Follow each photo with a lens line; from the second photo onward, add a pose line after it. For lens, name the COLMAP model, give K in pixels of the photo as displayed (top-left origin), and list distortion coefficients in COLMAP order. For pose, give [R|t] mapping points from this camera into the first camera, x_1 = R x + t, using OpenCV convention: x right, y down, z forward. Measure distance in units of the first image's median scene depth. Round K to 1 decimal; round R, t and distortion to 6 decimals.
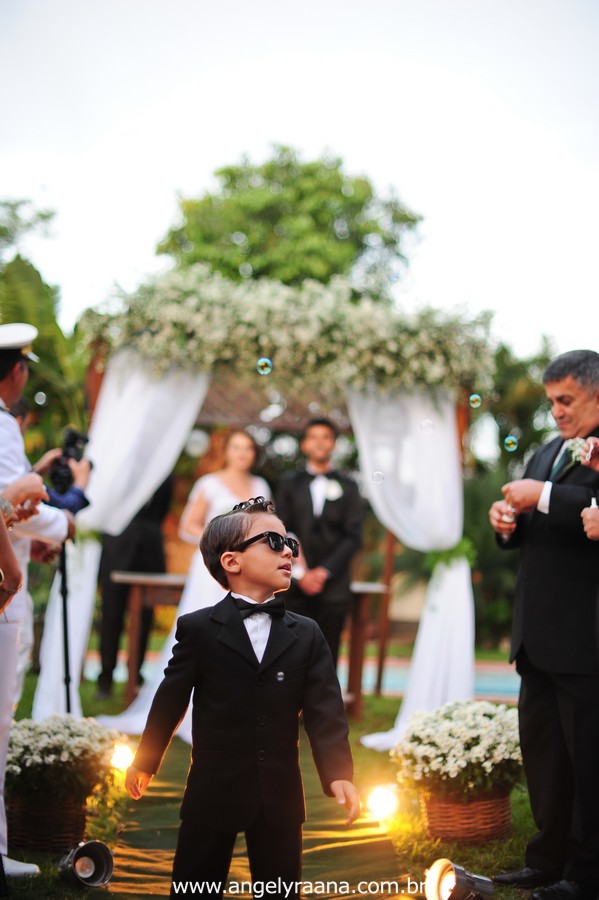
lens RADIAL K [[1306.9, 0, 299.0], [0, 1306.9, 452.4], [0, 0, 1]] dist [-0.135598, 0.000000]
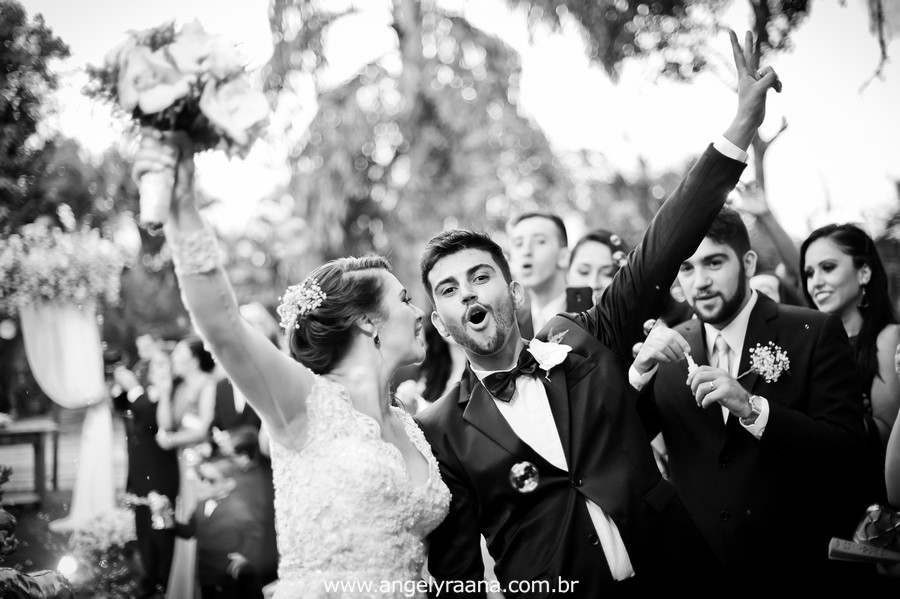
lens RADIAL K [[1306.9, 0, 451.6], [0, 1306.9, 299.4], [0, 0, 1]] dist [-0.135598, 0.000000]
pose [[0.930191, -0.068856, 0.360560, -0.042687], [0.035316, 0.994480, 0.098807, -0.194940], [-0.365373, -0.079176, 0.927488, -0.622283]]
